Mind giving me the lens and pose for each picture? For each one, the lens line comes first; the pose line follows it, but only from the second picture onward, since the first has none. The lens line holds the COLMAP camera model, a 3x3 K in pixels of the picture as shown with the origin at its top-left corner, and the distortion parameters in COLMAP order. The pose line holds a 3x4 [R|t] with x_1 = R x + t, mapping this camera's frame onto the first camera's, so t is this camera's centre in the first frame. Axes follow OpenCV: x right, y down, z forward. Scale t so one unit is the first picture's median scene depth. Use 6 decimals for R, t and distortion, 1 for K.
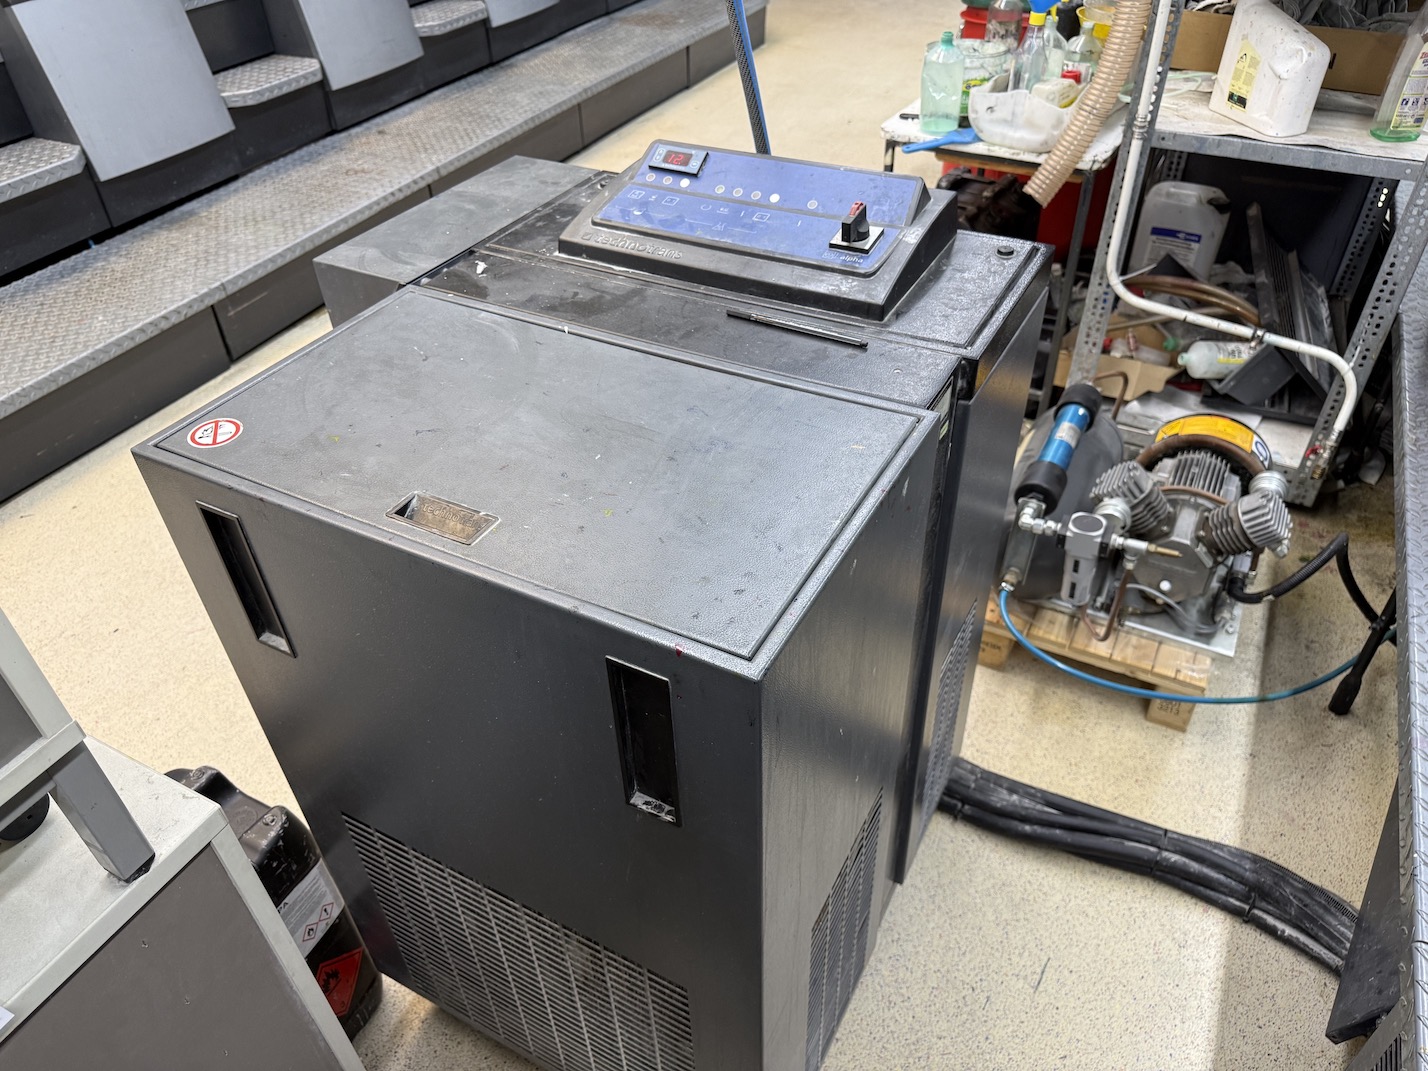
lens RADIAL K [[1010.8, 0, 711.2], [0, 1010.8, 542.4], [0, 0, 1]] dist [0.038888, -0.061802]
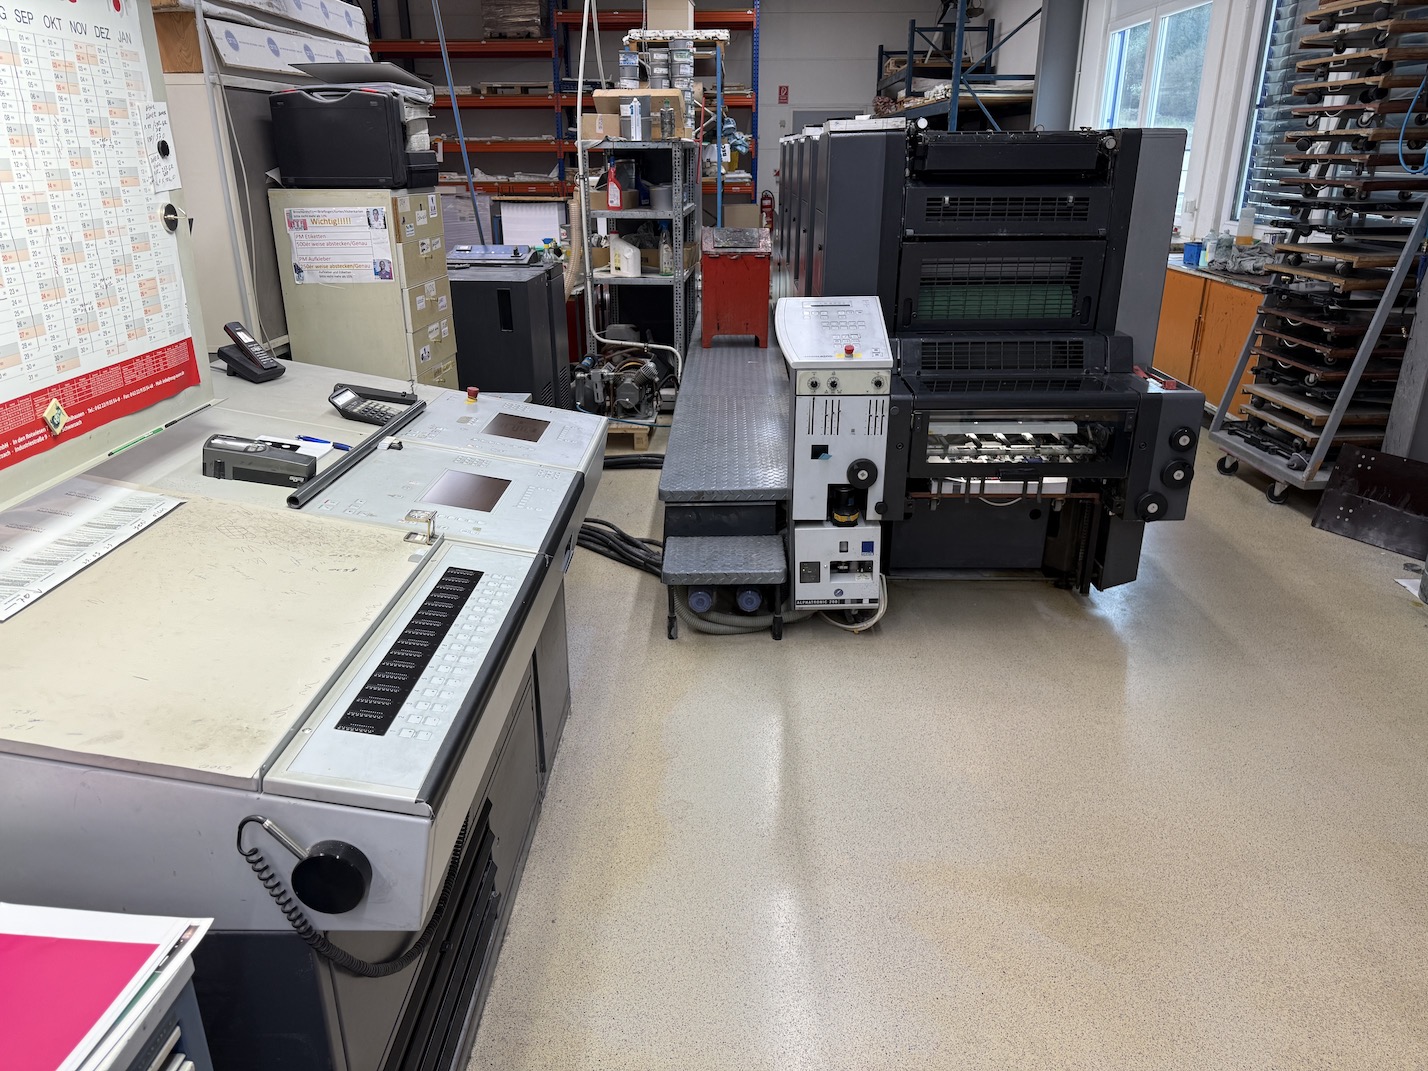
lens RADIAL K [[976.7, 0, 714.0], [0, 976.7, 535.5], [0, 0, 1]] dist [0.064344, -0.102919]
pose [[0.896468, -0.136386, 0.421597, -0.528233], [0.261826, 0.930631, -0.255680, 1.063904], [-0.357480, 0.339594, 0.869991, -1.290721]]
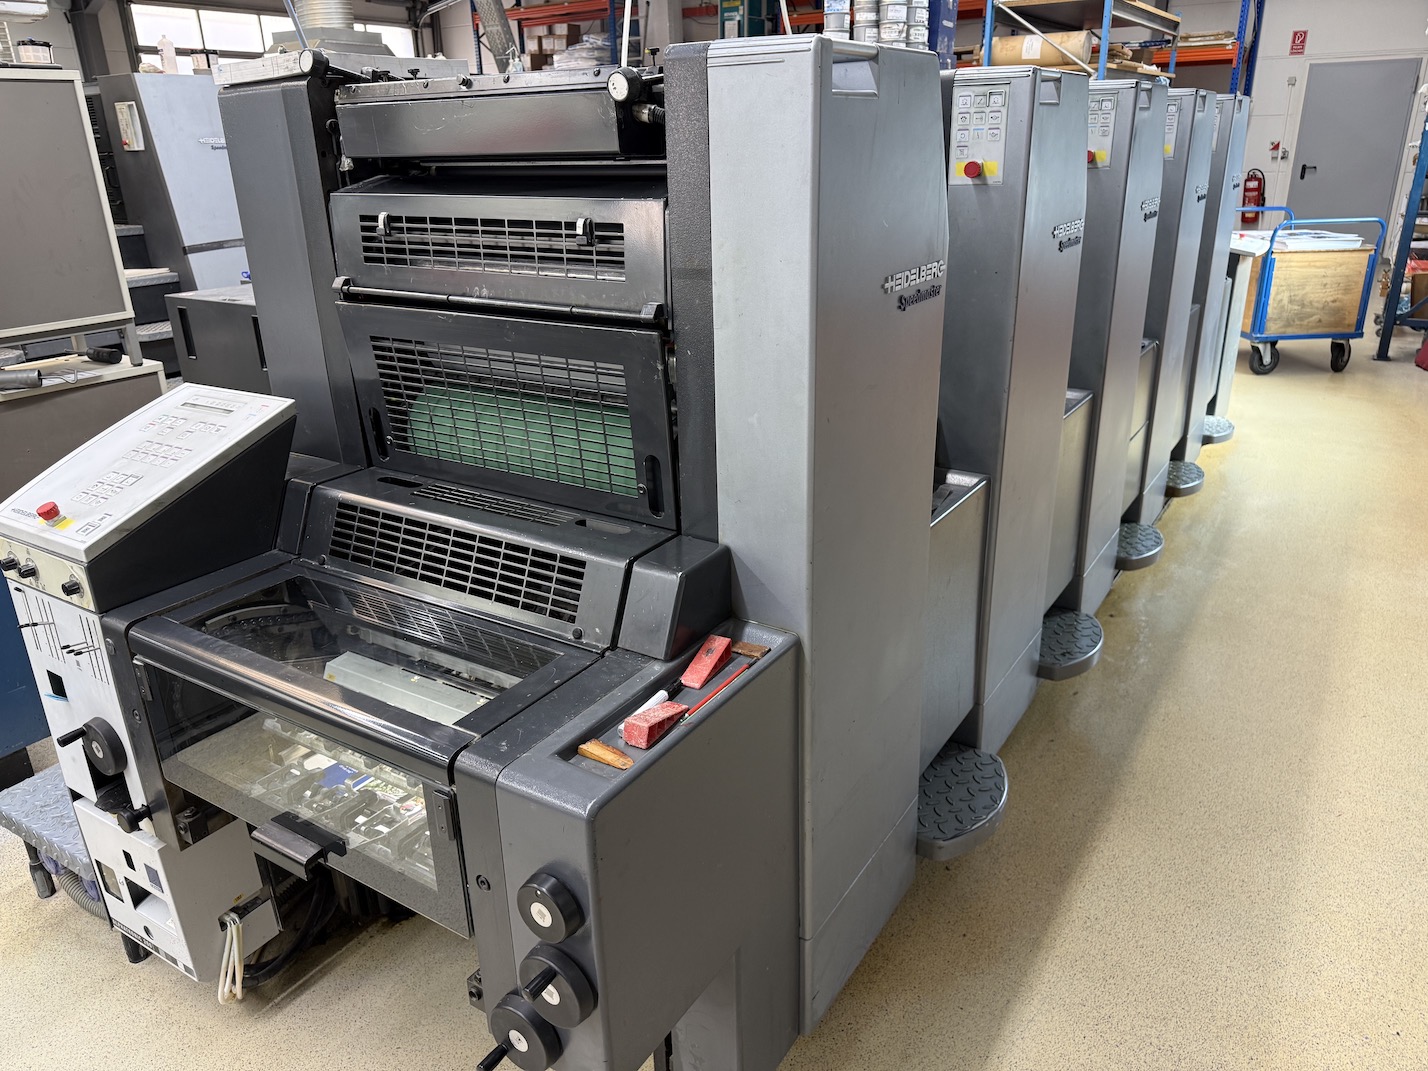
lens RADIAL K [[1039.9, 0, 714.0], [0, 1039.9, 535.5], [0, 0, 1]] dist [0.002495, -0.052390]
pose [[0.996876, 0.036416, -0.070090, 0.719409], [-0.055983, 0.951743, -0.301747, 0.748876], [0.055719, 0.304728, 0.950808, -0.941551]]
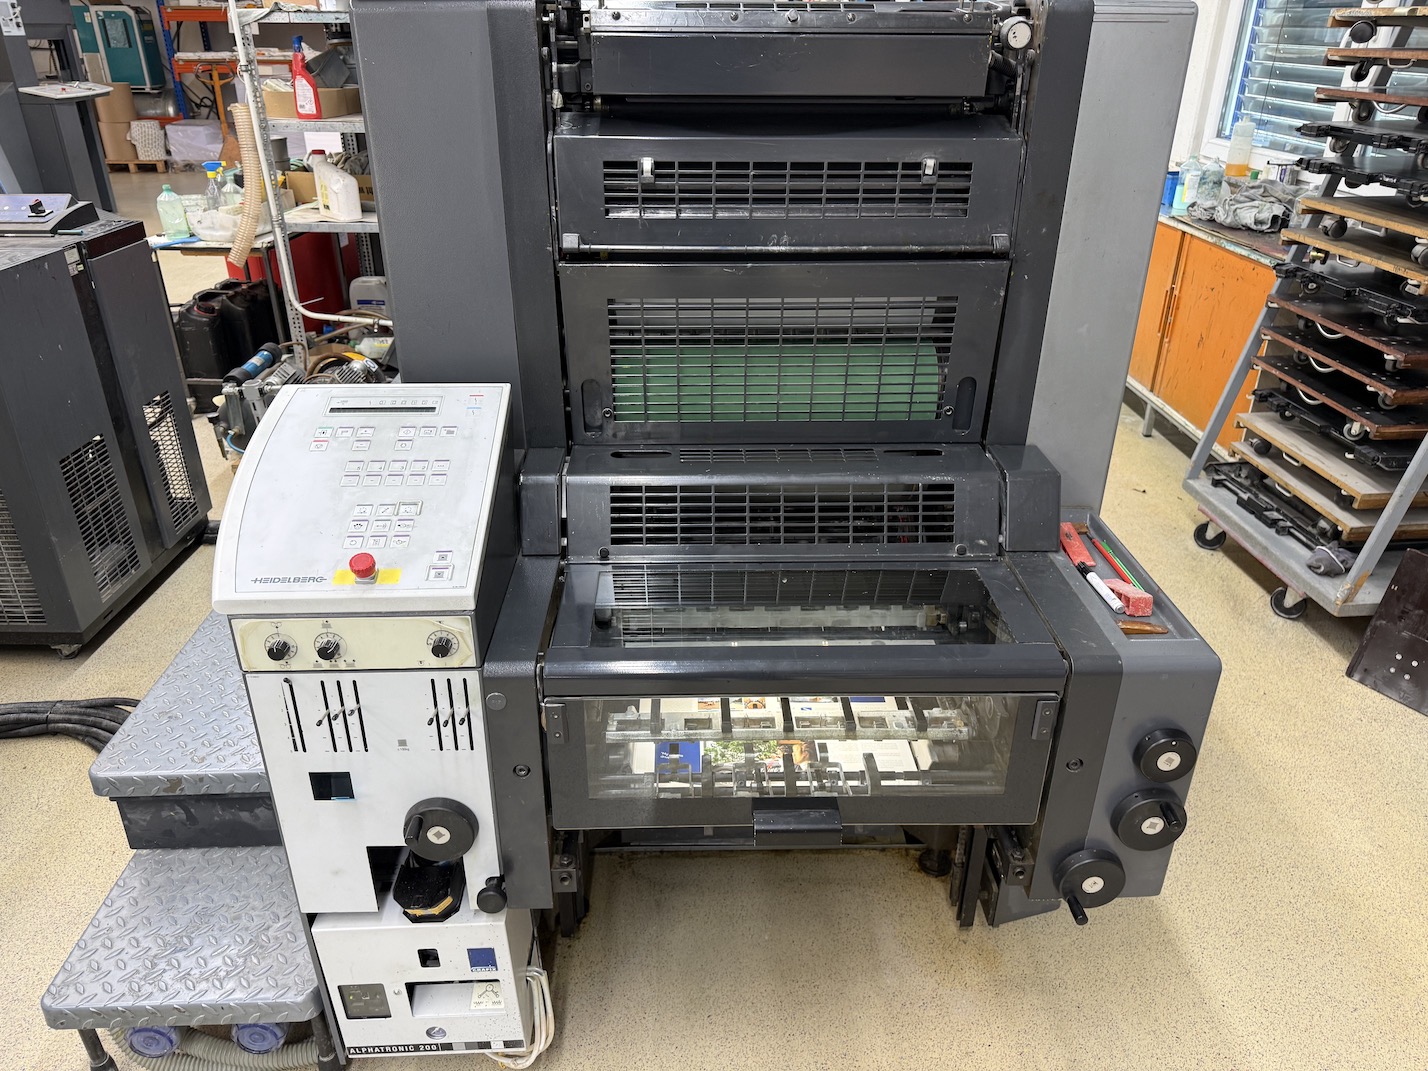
lens RADIAL K [[1010.8, 0, 711.2], [0, 1010.8, 542.4], [0, 0, 1]] dist [0.038888, -0.061802]
pose [[0.870544, -0.192829, 0.452736, 0.138989], [0.285426, 0.947315, -0.145351, 0.664335], [-0.400856, 0.255757, 0.879717, -0.852900]]
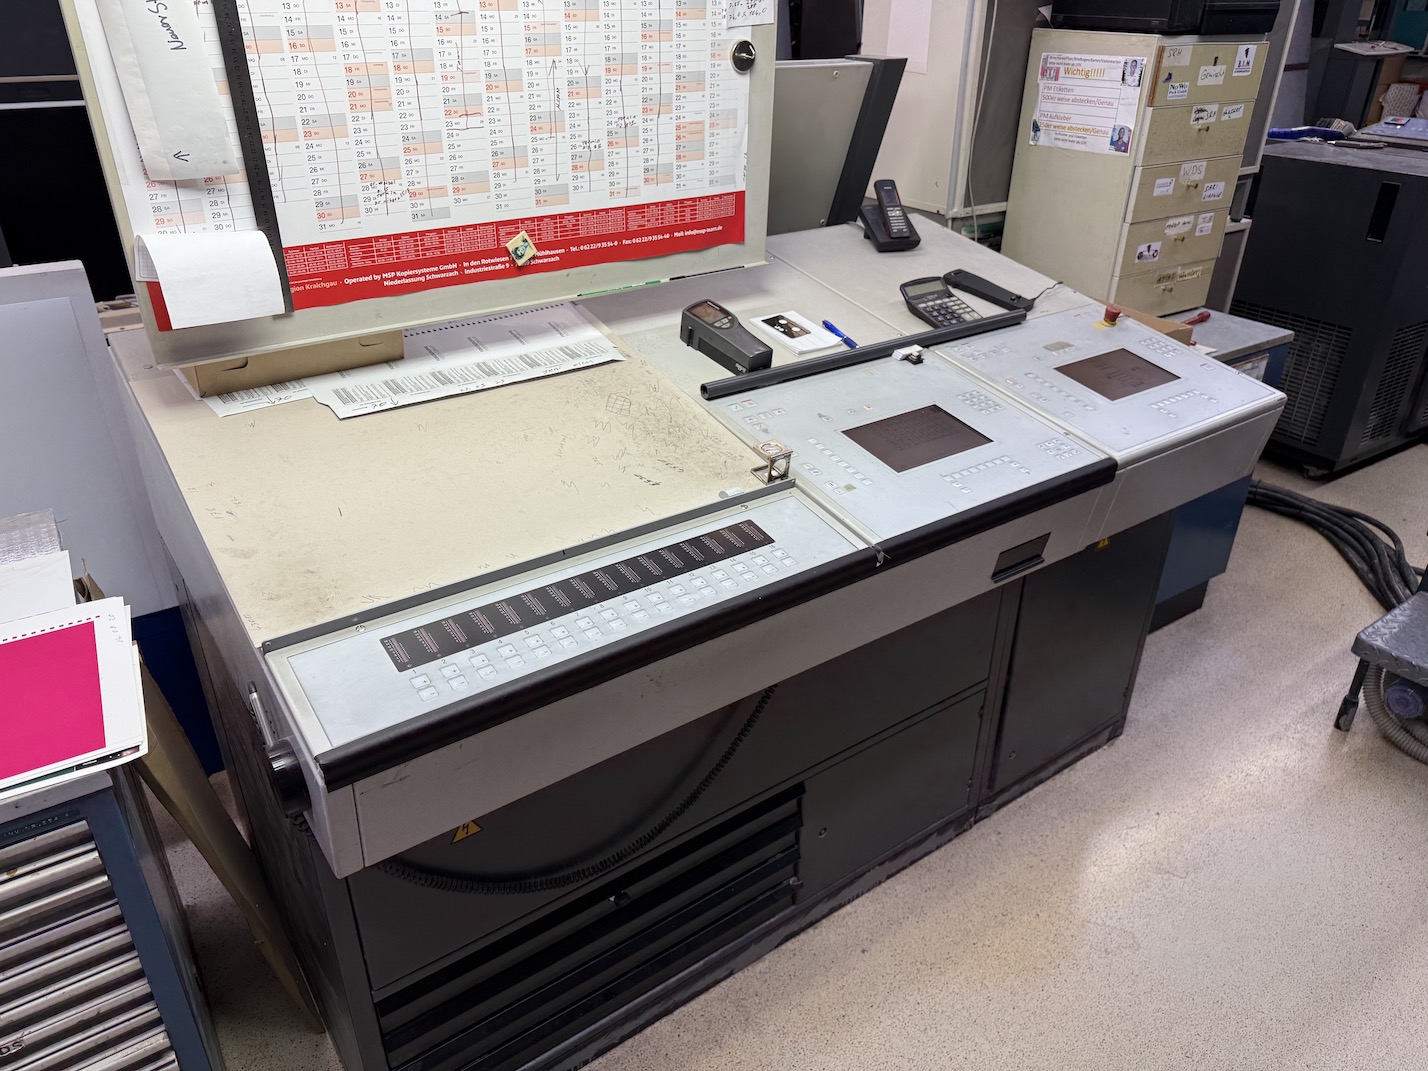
lens RADIAL K [[1010.8, 0, 711.2], [0, 1010.8, 542.4], [0, 0, 1]] dist [0.038888, -0.061802]
pose [[0.895200, 0.244461, -0.372635, -0.231492], [-0.304503, 0.946034, -0.110894, 0.952470], [0.325416, 0.212741, 0.921328, -1.170448]]
